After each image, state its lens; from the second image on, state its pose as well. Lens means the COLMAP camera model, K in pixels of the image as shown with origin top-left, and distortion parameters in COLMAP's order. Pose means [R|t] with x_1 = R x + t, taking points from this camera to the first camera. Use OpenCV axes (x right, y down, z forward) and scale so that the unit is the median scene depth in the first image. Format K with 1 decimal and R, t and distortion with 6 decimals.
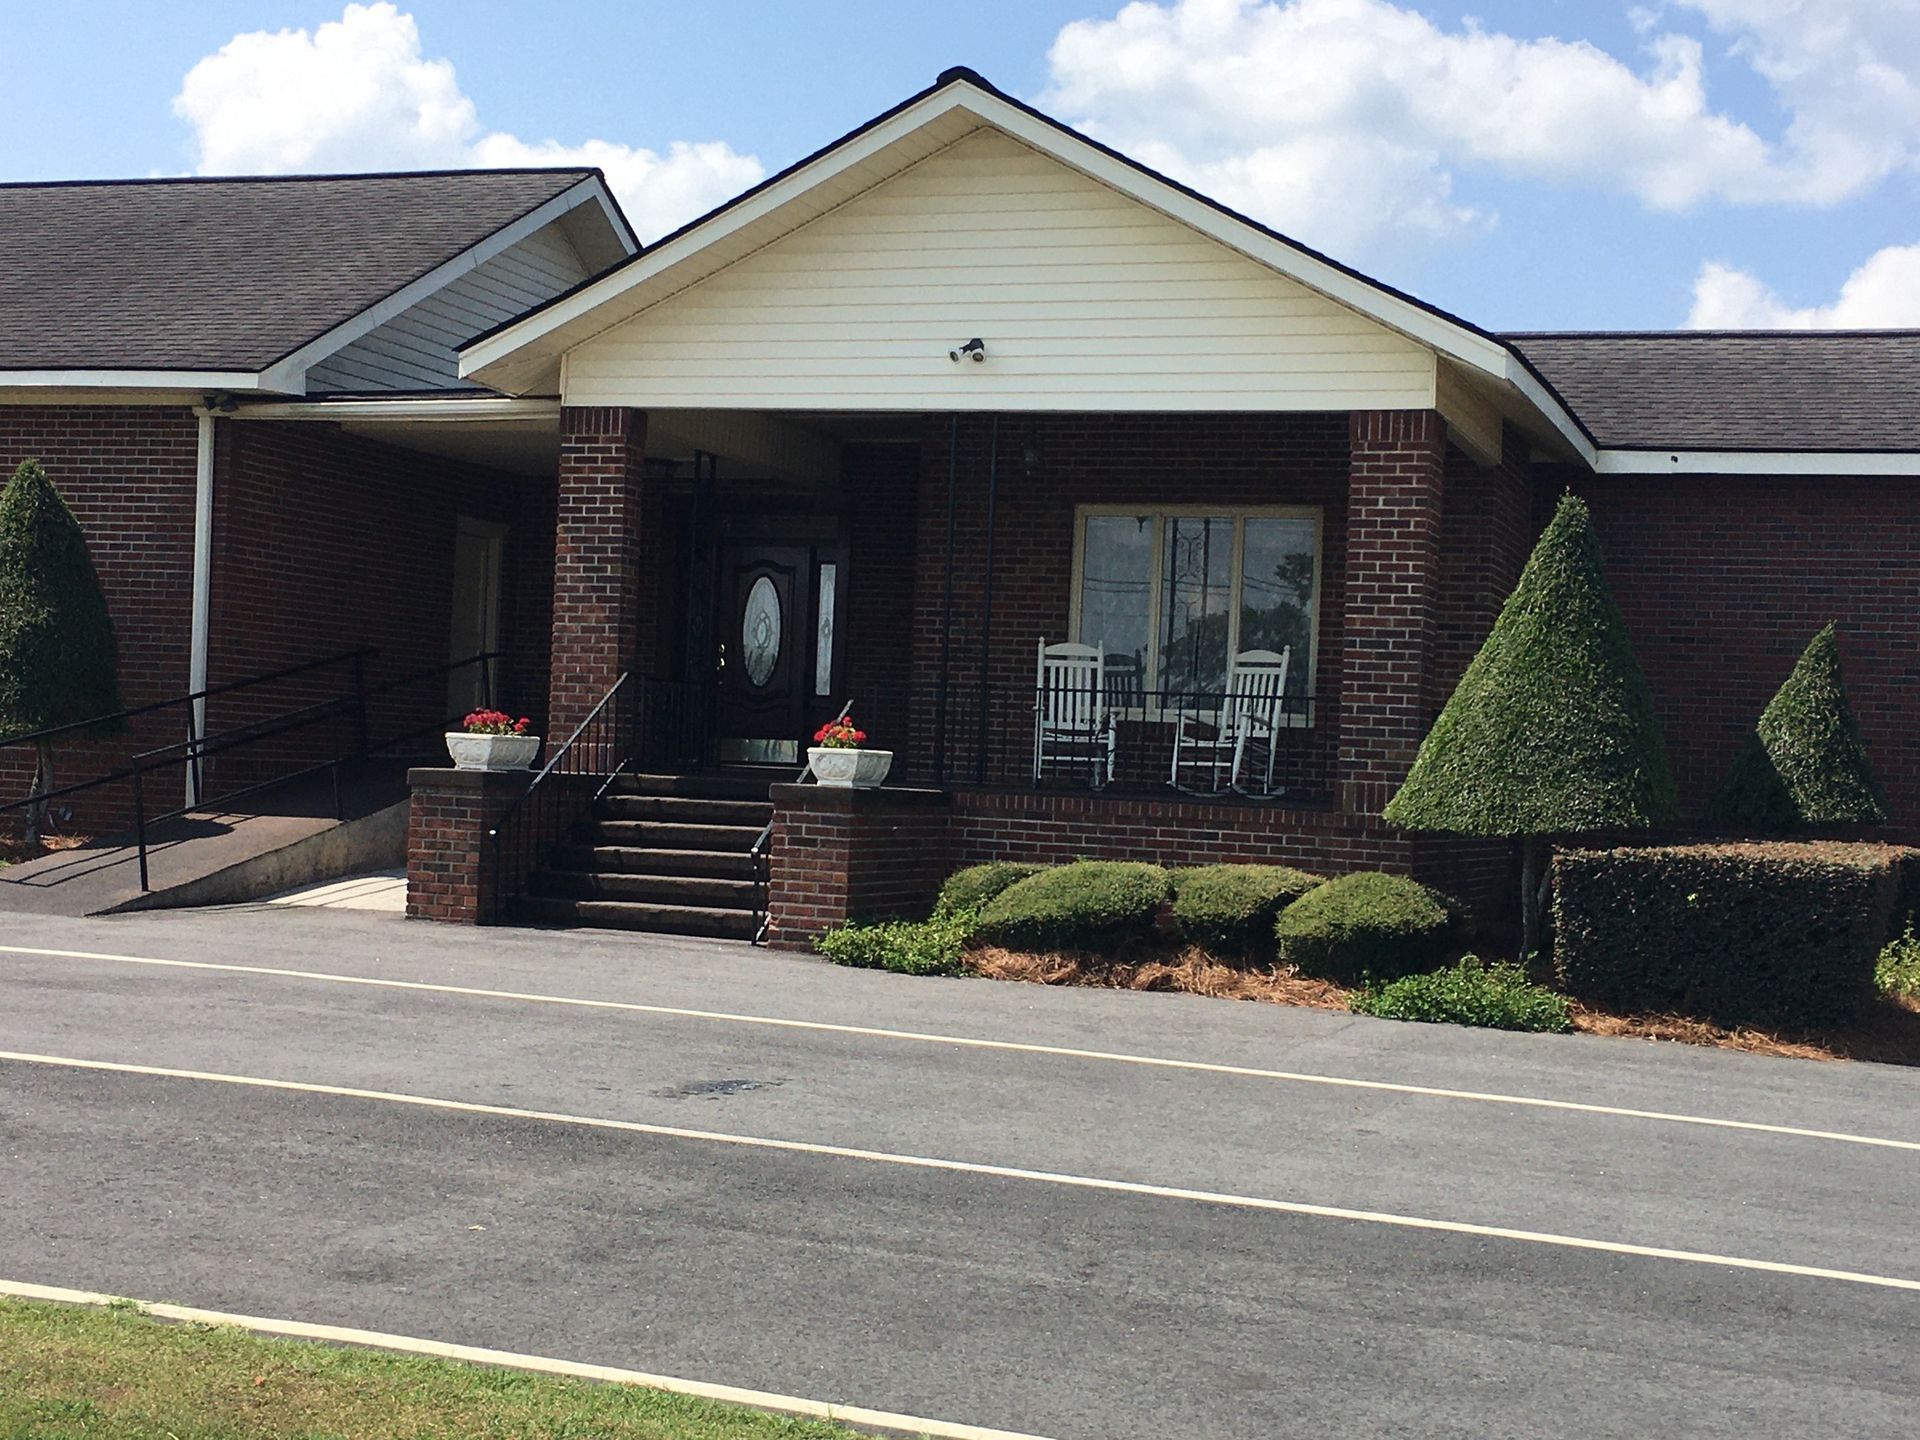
lens RADIAL K [[2527.9, 0, 936.6], [0, 2527.9, 712.5], [0, 0, 1]] dist [0.041094, 0.016053]
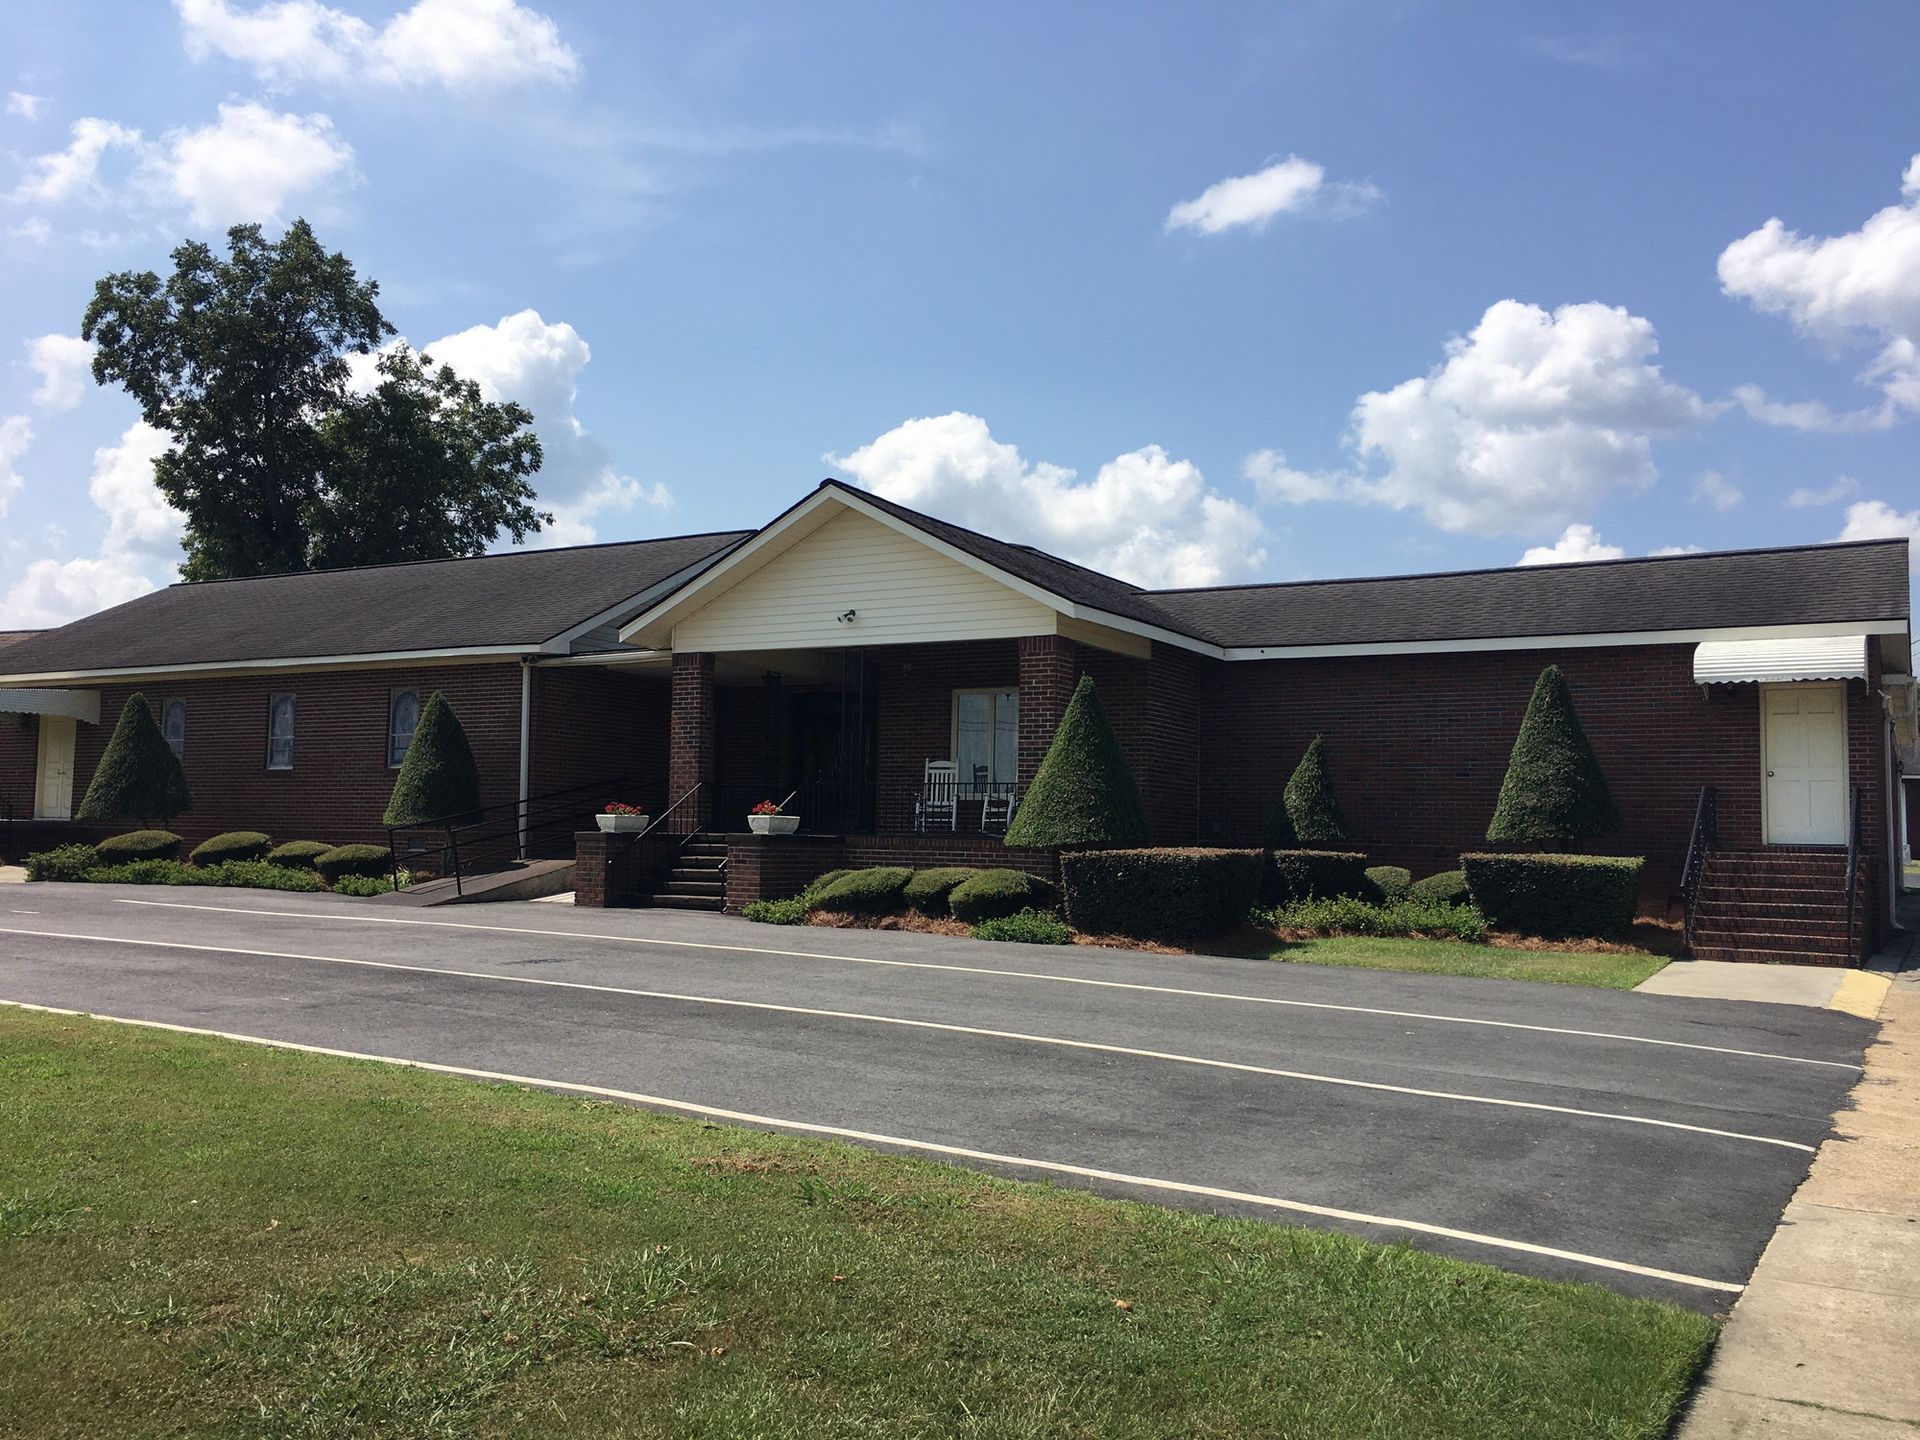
lens RADIAL K [[1514.8, 0, 1000.6], [0, 1514.8, 724.0], [0, 0, 1]] dist [0.046313, -0.001460]
pose [[0.983422, -0.041013, -0.176631, 0.368888], [0.029920, 0.997436, -0.065013, 0.025953], [0.178845, 0.058650, 0.982128, -0.167386]]
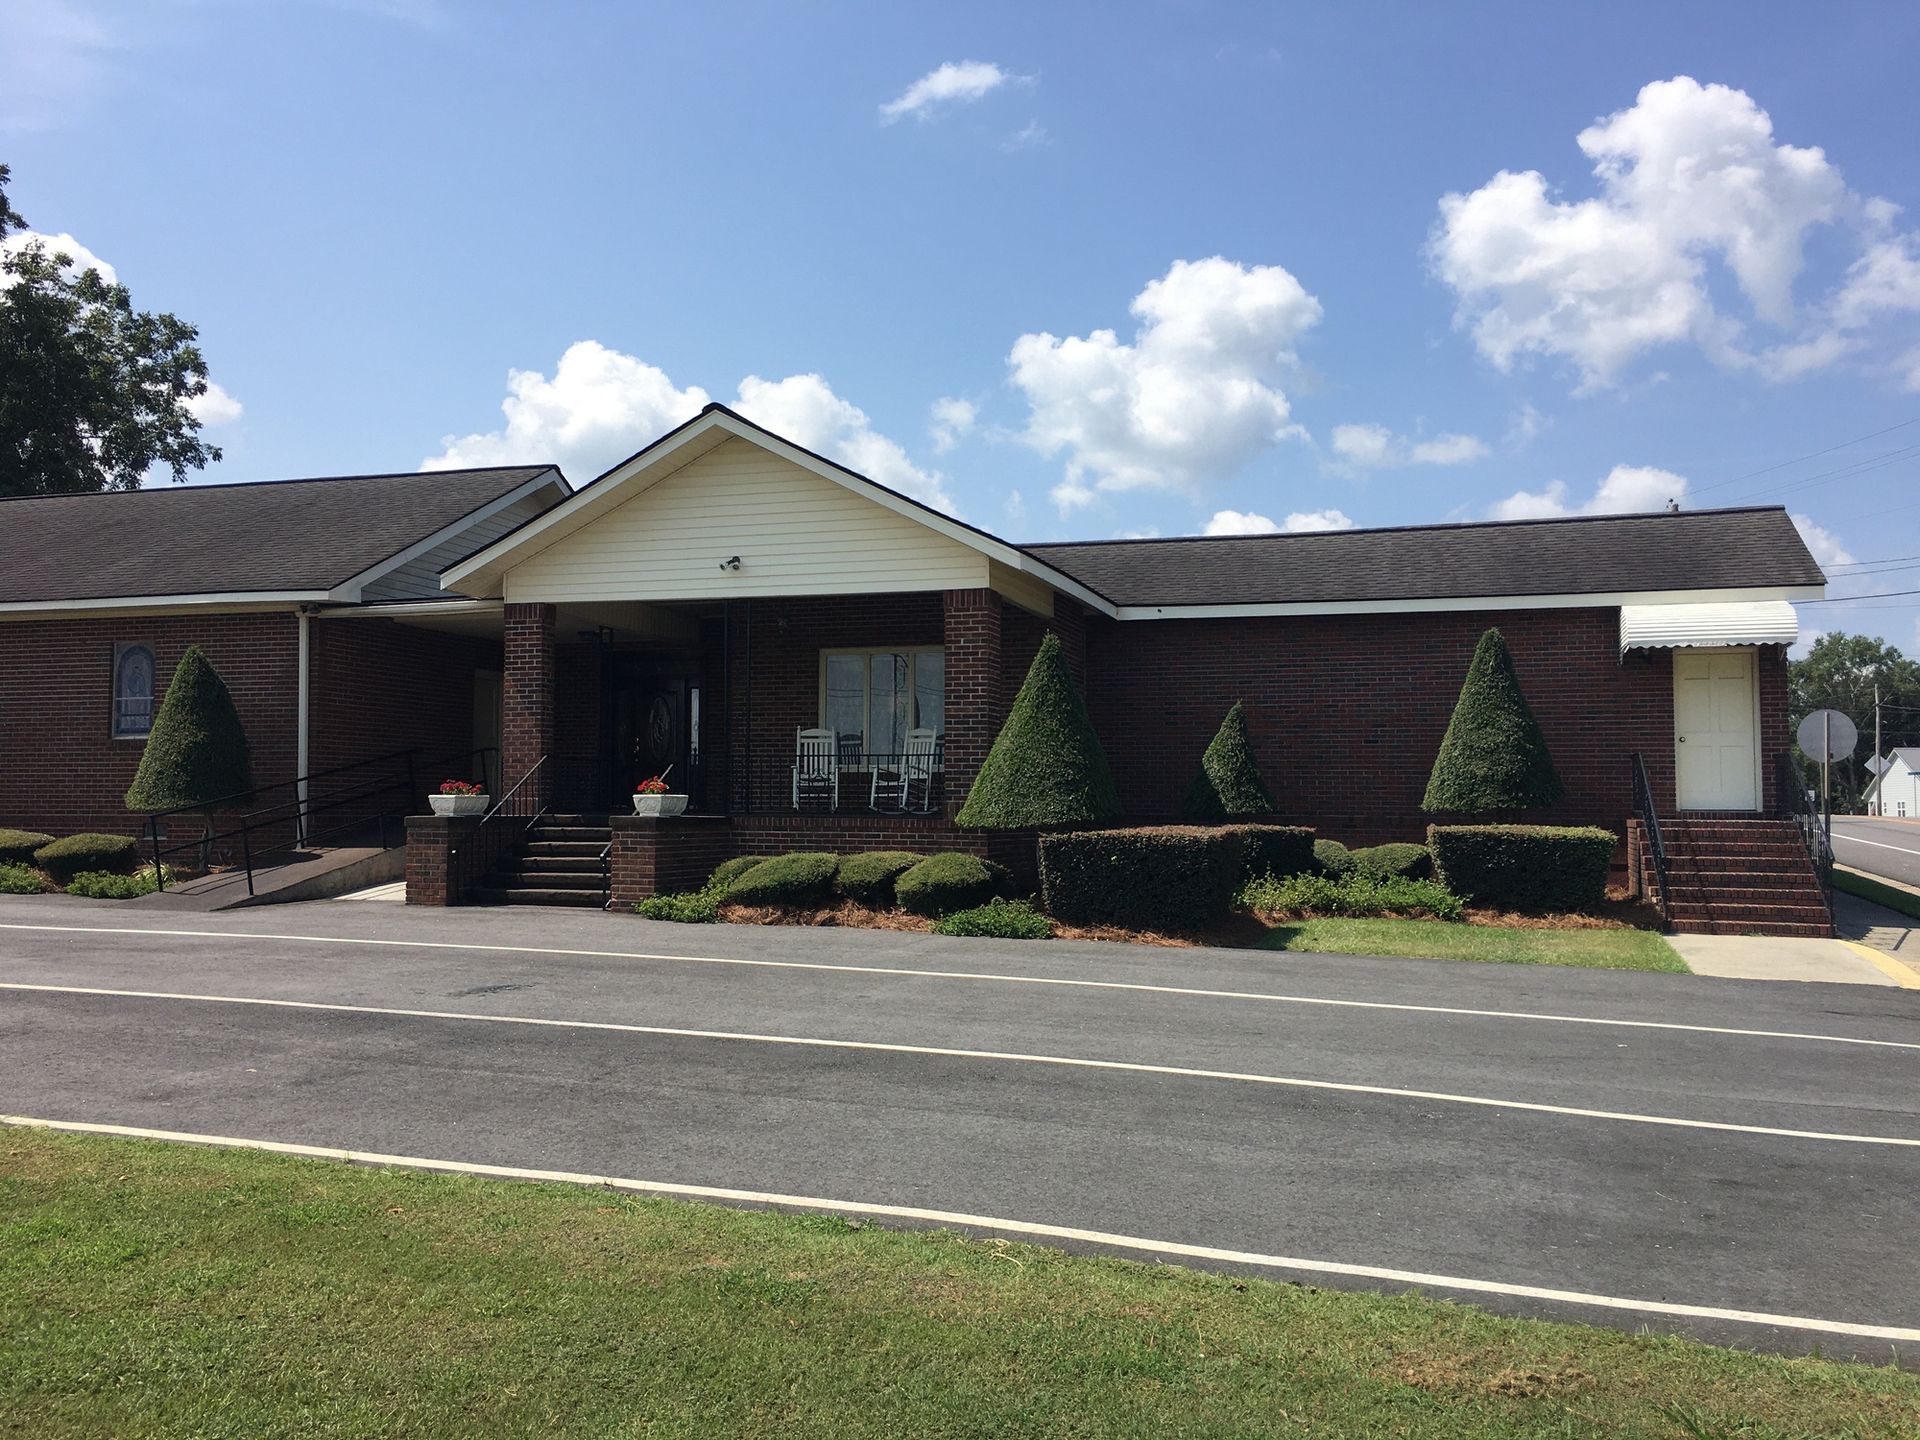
lens RADIAL K [[1499.1, 0, 940.5], [0, 1499.1, 721.8], [0, 0, 1]] dist [0.071477, -0.087497]
pose [[0.998788, -0.039390, 0.029508, 0.131716], [0.040371, 0.998626, -0.033406, 0.006908], [-0.028152, 0.034556, 0.999006, -0.038982]]
